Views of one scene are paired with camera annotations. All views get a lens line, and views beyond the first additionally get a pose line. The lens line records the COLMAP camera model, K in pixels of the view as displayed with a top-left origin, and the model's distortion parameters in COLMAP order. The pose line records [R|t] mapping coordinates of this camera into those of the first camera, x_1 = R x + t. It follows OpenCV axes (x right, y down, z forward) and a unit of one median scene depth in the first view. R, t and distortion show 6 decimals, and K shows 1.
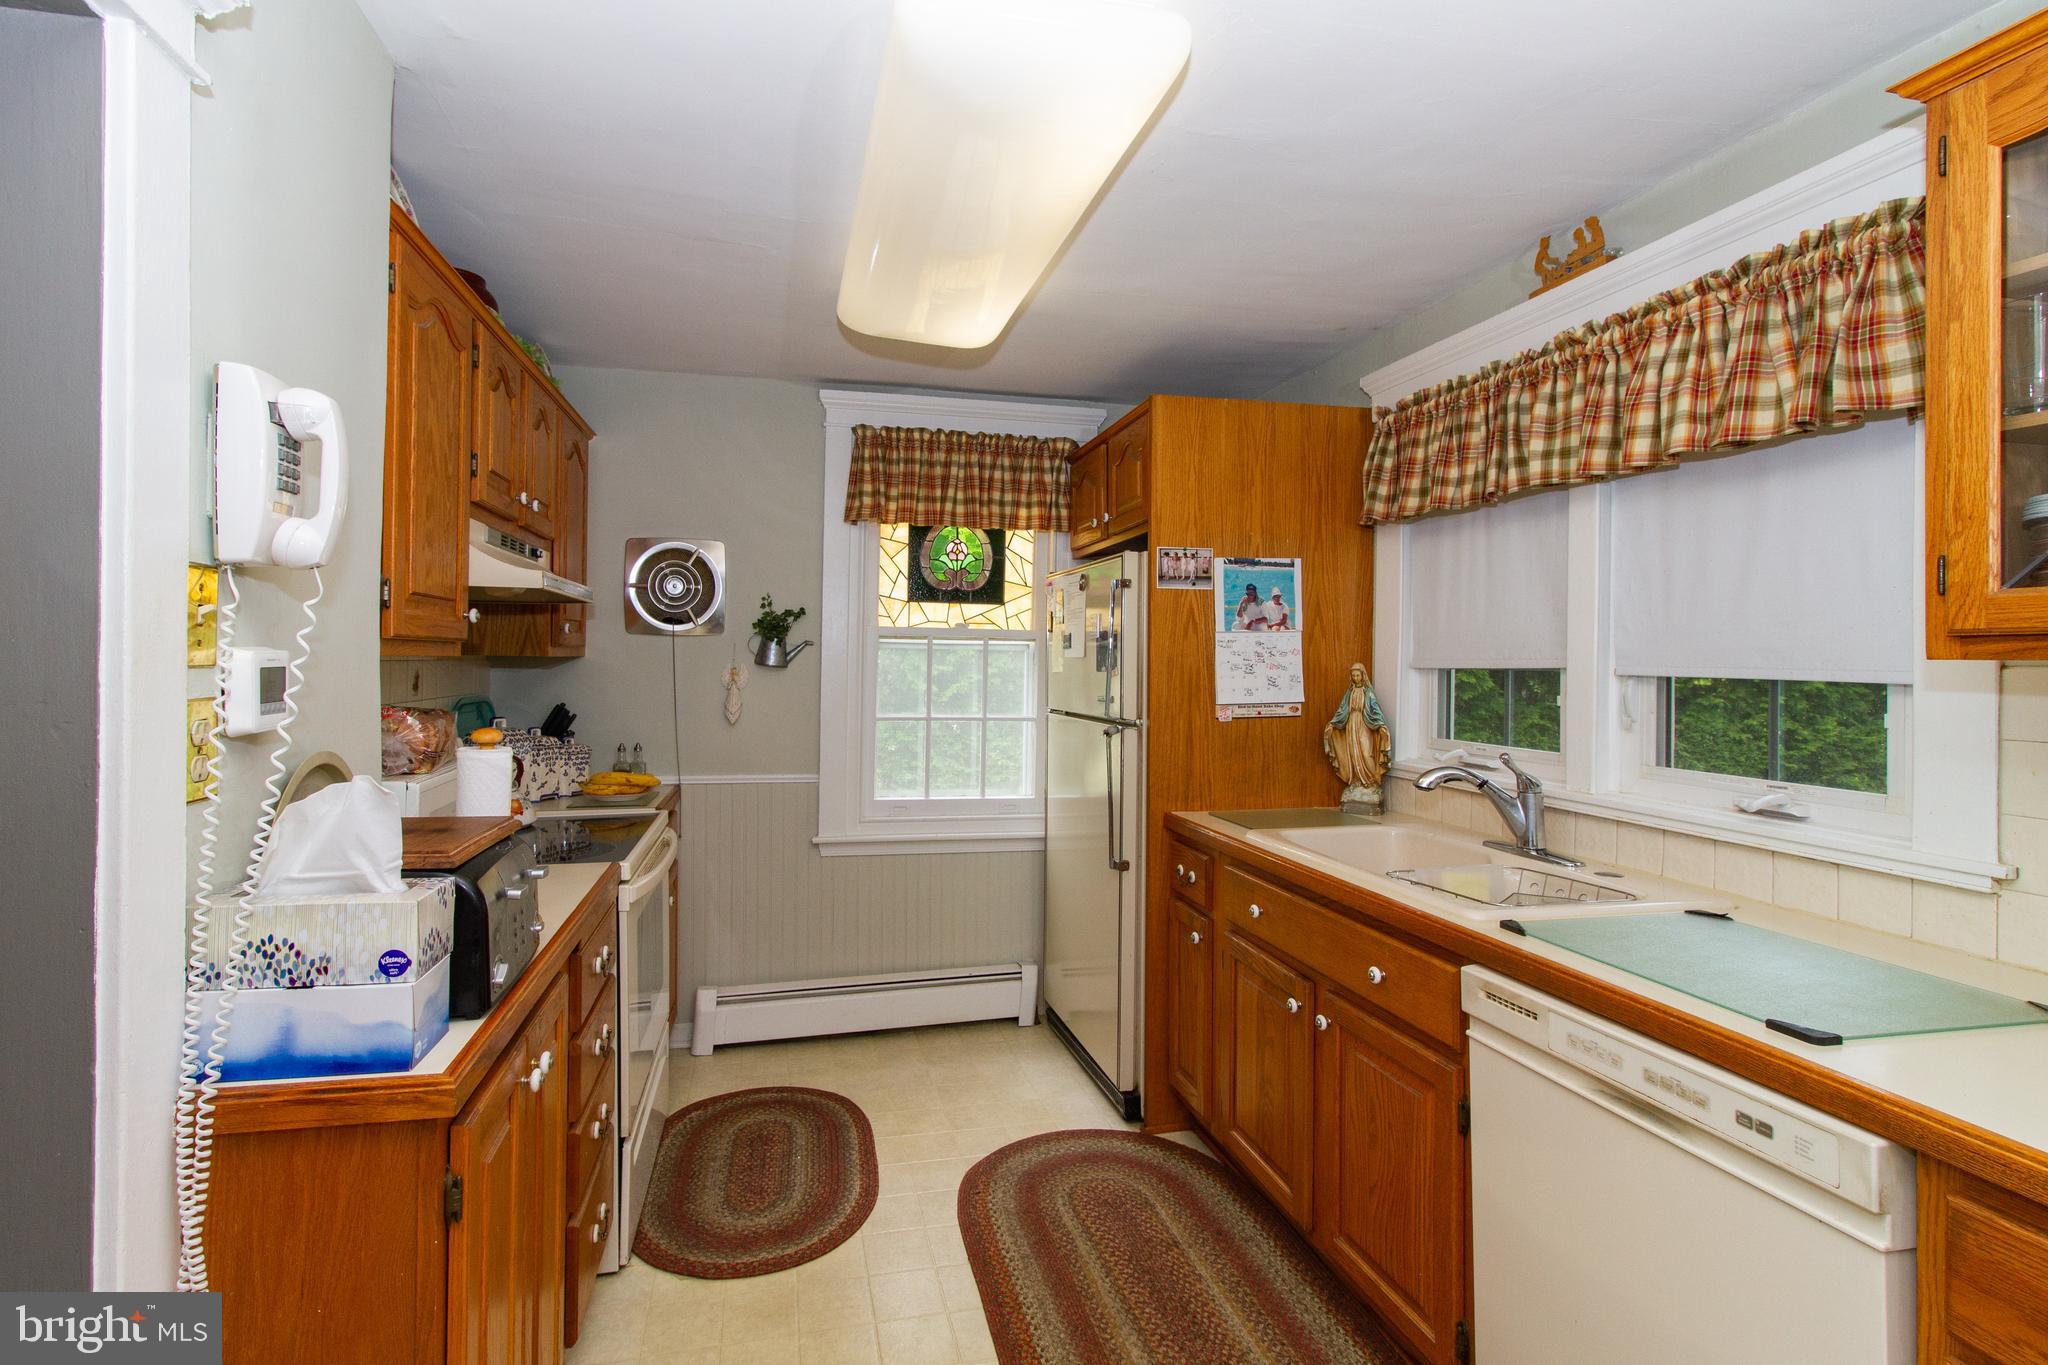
lens RADIAL K [[947.8, 0, 1011.3], [0, 947.8, 655.6], [0, 0, 1]] dist [0.000556, 0.001885]
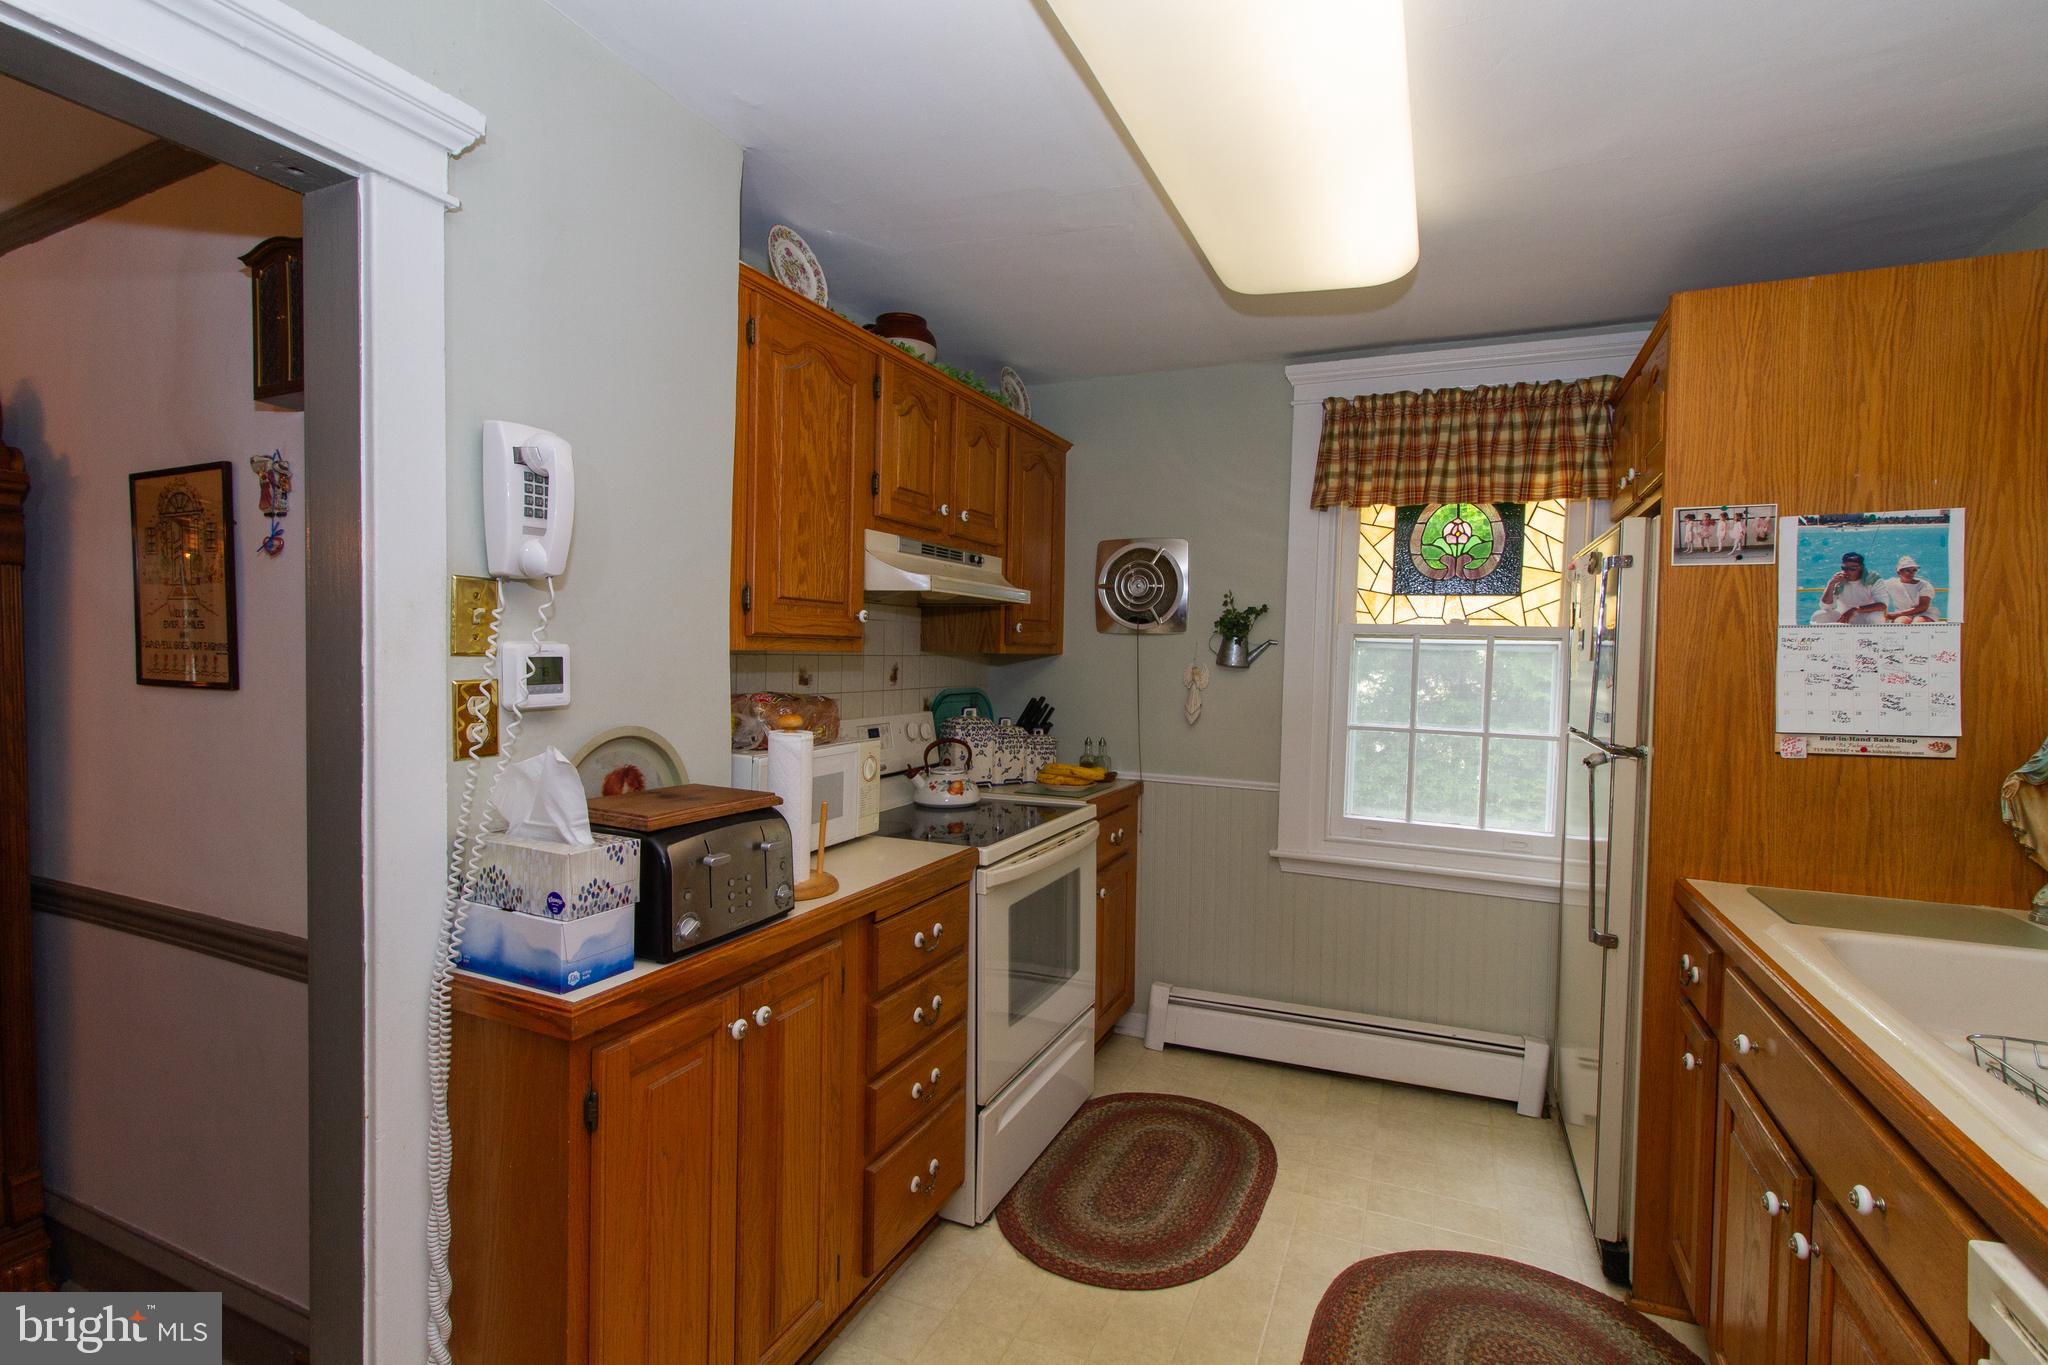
lens RADIAL K [[947.8, 0, 1035.8], [0, 947.8, 678.5], [0, 0, 1]] dist [0.000556, 0.001885]
pose [[0.808505, 0.024346, -0.587986, 0.183972], [-0.010804, 0.999590, 0.026532, 0.000363], [0.588391, -0.015099, 0.808436, 0.132274]]
